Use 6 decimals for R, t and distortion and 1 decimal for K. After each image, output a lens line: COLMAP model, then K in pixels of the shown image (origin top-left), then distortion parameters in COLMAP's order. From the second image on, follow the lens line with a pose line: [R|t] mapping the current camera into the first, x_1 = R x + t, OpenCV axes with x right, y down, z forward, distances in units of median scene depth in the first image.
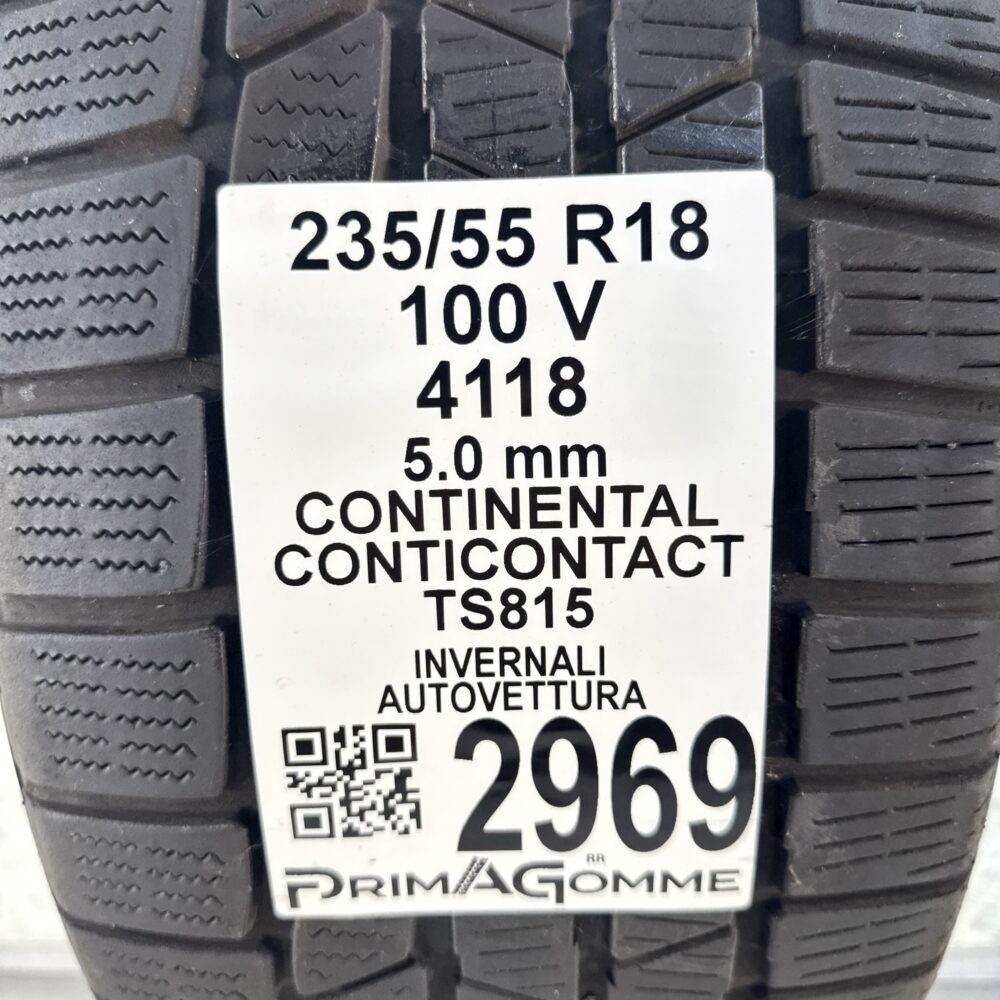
lens RADIAL K [[891.0, 0, 500.0], [0, 891.0, 500.0], [0, 0, 1]] dist [0.119441, -0.291606]
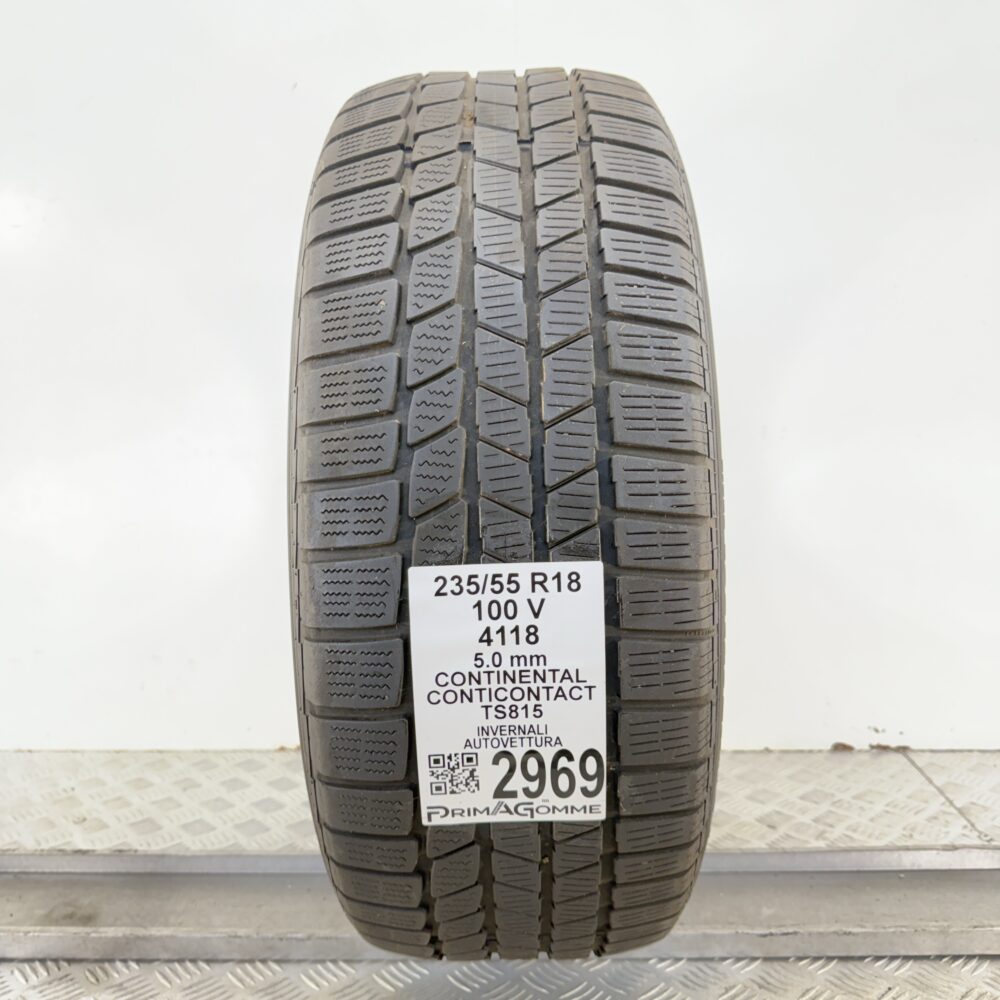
lens RADIAL K [[891.0, 0, 500.0], [0, 891.0, 500.0], [0, 0, 1]] dist [0.119441, -0.291606]
pose [[0.999922, -0.009919, 0.007573, -0.040922], [0.009528, 0.998705, 0.049966, -0.663359], [-0.008059, -0.049890, 0.998722, -1.711472]]
